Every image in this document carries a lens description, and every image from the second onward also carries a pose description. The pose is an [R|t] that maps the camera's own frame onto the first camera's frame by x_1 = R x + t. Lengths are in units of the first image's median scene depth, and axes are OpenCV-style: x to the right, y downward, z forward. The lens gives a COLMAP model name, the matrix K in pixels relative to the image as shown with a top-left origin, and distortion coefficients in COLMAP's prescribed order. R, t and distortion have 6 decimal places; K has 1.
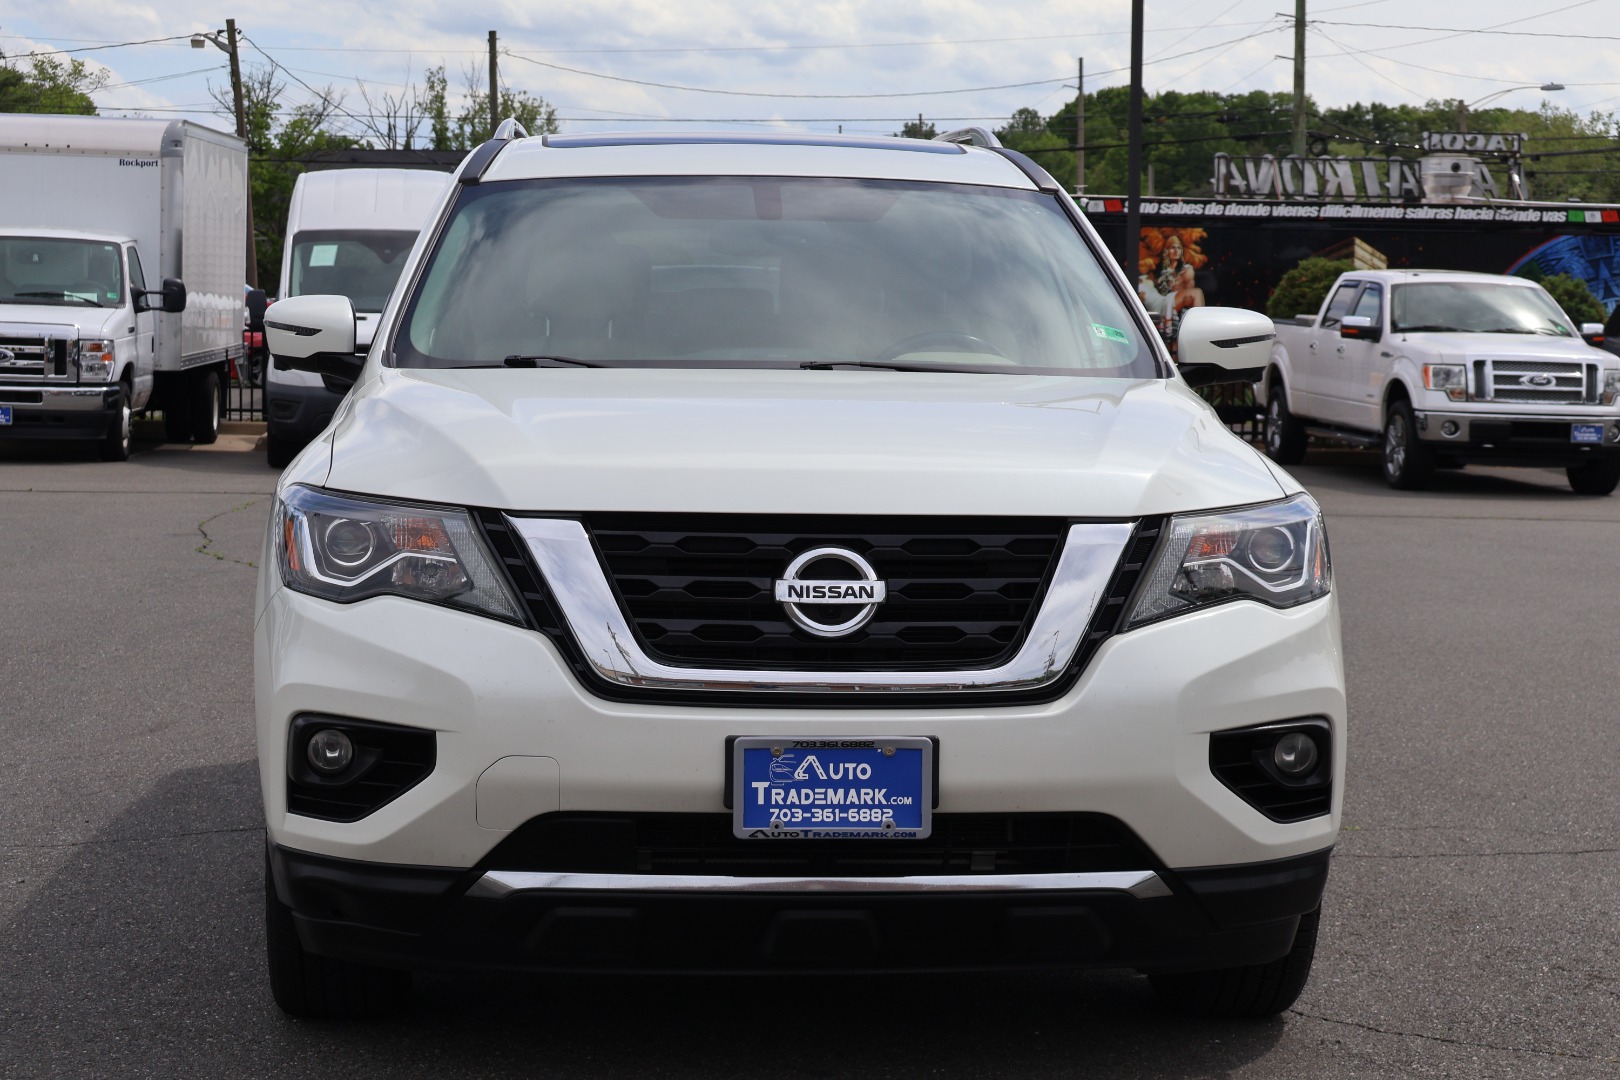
lens RADIAL K [[3218.4, 0, 810.0], [0, 3218.4, 540.0], [0, 0, 1]] dist [-0.009099, 0.079453]
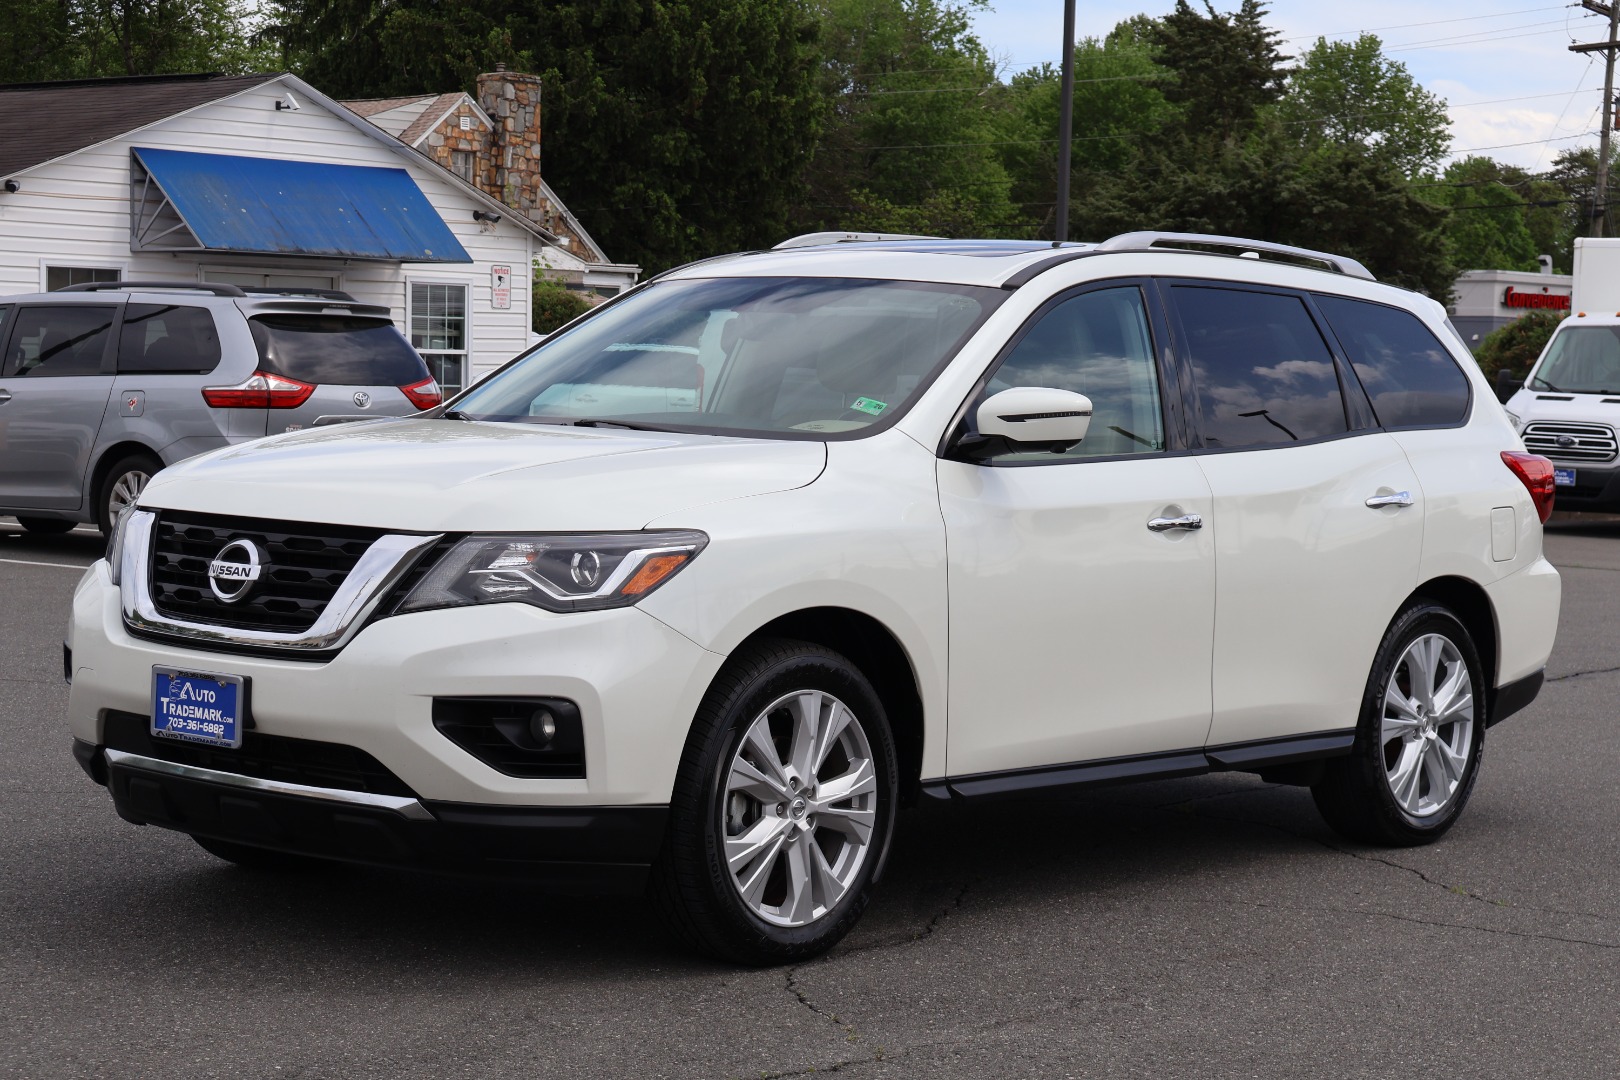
lens RADIAL K [[3218.4, 0, 810.0], [0, 3218.4, 540.0], [0, 0, 1]] dist [-0.009099, 0.079453]
pose [[0.716572, 0.047349, -0.695904, 1.167965], [-0.071626, 0.997414, -0.005890, -0.007219], [0.693826, 0.054066, 0.718110, 0.160731]]
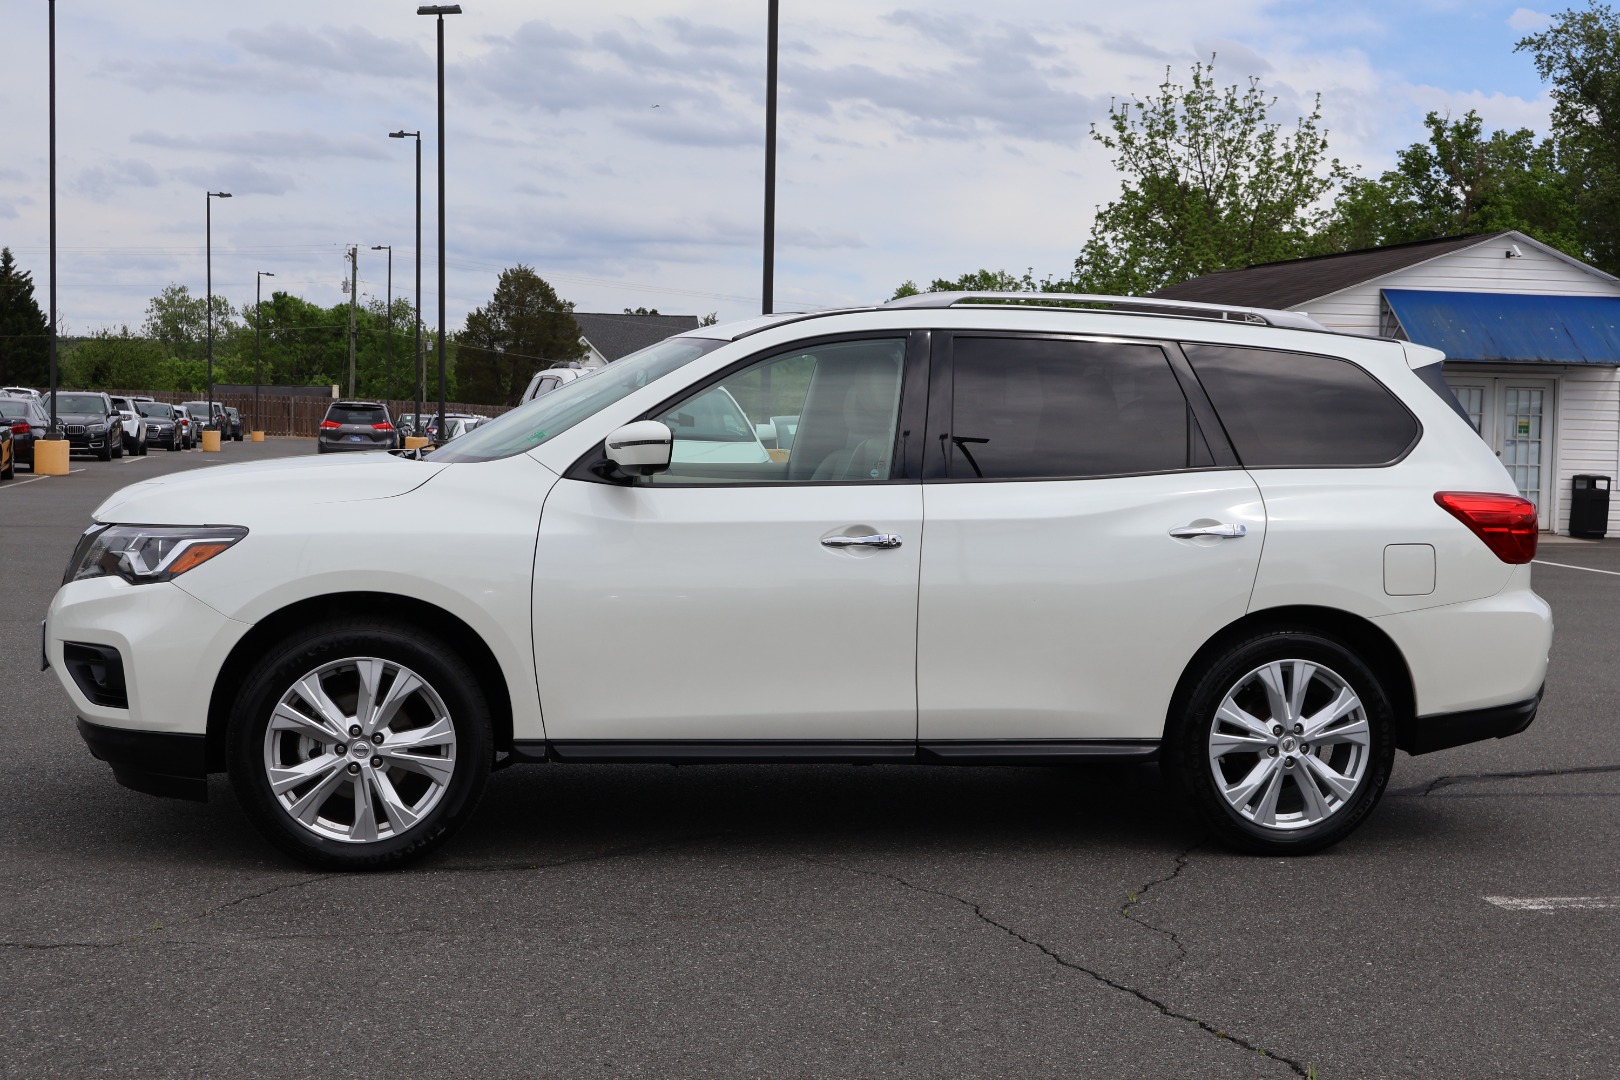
lens RADIAL K [[2093.1, 0, 810.0], [0, 2093.1, 540.0], [0, 0, 1]] dist [0.023272, 0.004398]
pose [[0.120848, 0.049897, -0.991416, 1.370608], [-0.095132, 0.994721, 0.038467, -0.083753], [0.988102, 0.089666, 0.124957, 1.286869]]
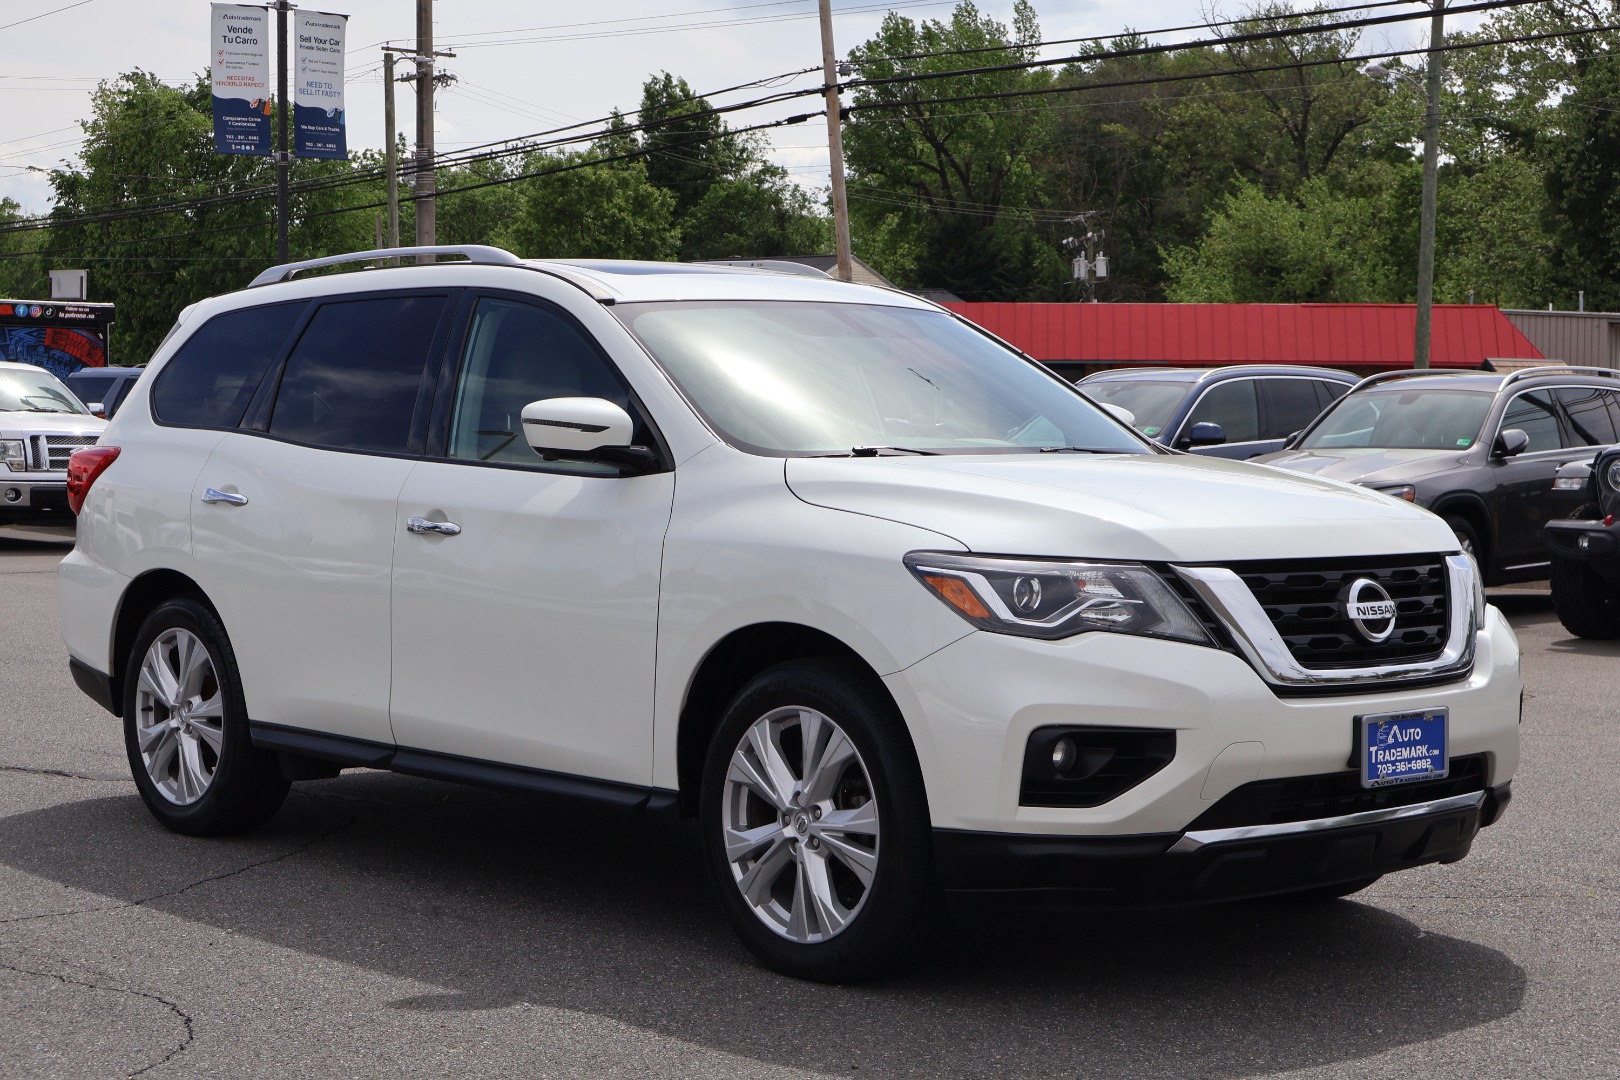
lens RADIAL K [[2811.3, 0, 810.0], [0, 2811.3, 540.0], [0, 0, 1]] dist [0.265595, -2.813789]
pose [[0.792133, -0.035039, 0.609342, -0.944496], [0.045104, 0.998982, -0.001189, -0.024351], [-0.608680, 0.028426, 0.792907, 0.163670]]
